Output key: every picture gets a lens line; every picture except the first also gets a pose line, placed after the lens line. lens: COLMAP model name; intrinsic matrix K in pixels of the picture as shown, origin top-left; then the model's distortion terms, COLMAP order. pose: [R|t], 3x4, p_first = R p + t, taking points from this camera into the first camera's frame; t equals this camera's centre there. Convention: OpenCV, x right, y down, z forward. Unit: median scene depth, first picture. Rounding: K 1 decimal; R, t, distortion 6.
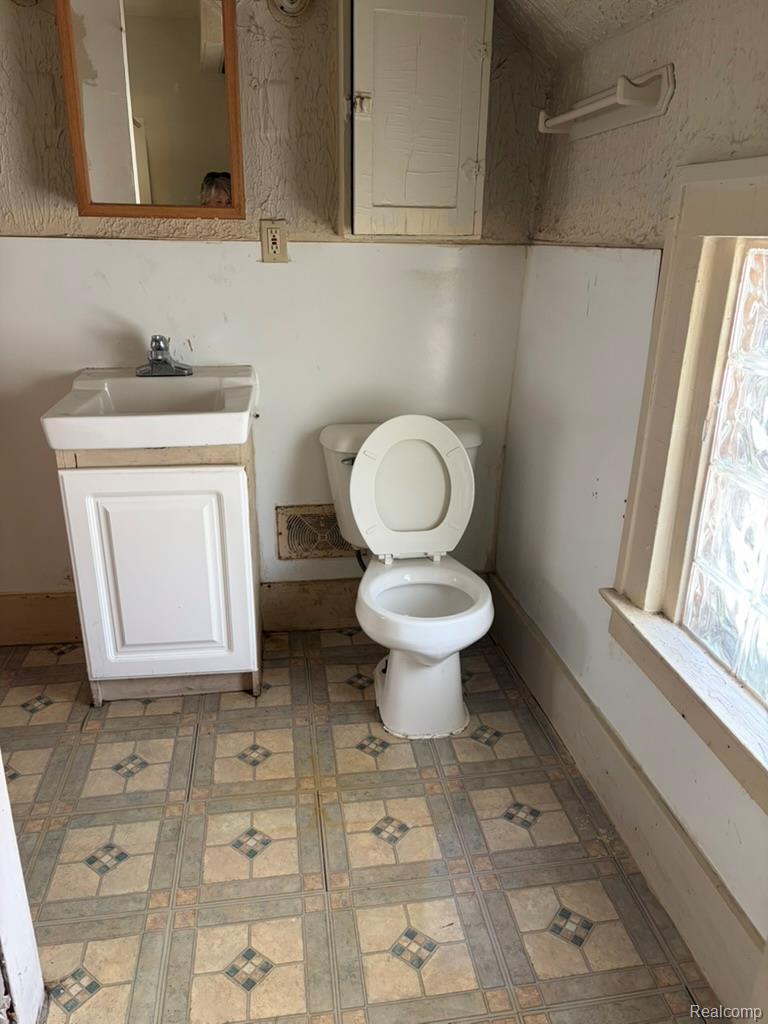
lens RADIAL K [[776.1, 0, 380.1], [0, 776.1, 509.4], [0, 0, 1]] dist [0.022592, -0.030631]
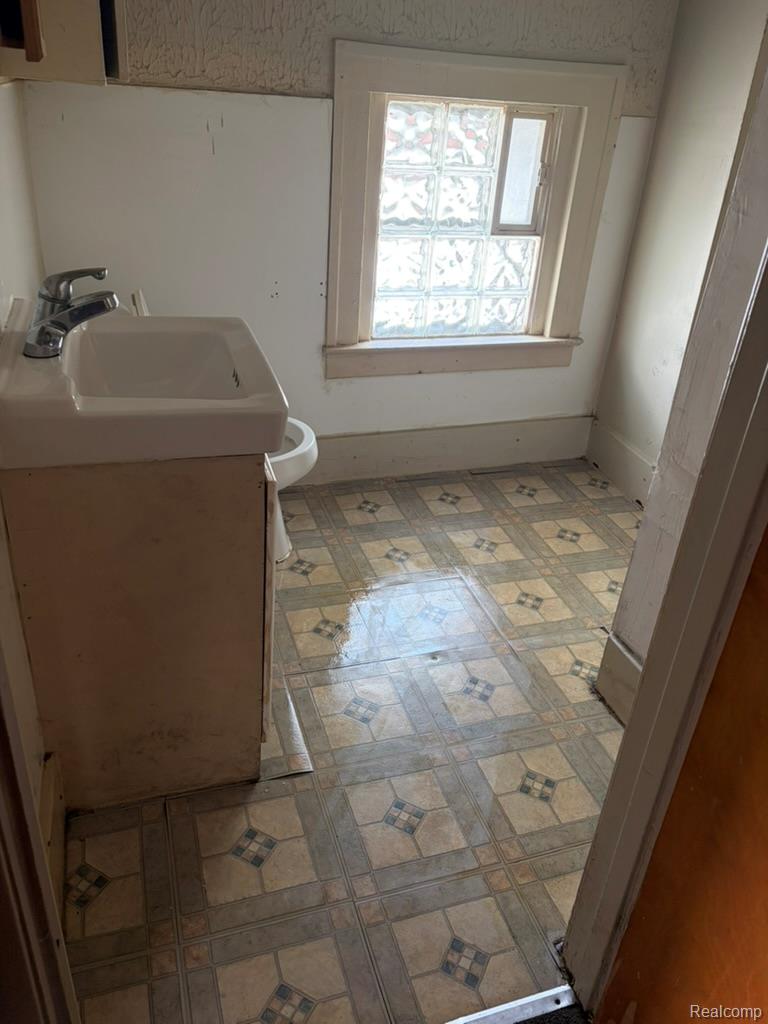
lens RADIAL K [[776.1, 0, 375.6], [0, 776.1, 509.9], [0, 0, 1]] dist [0.022592, -0.030631]
pose [[-0.178344, -0.488920, 0.853903, -1.380483], [0.277174, 0.807711, 0.520362, -0.474987], [-0.944123, 0.329484, -0.008535, 1.254077]]
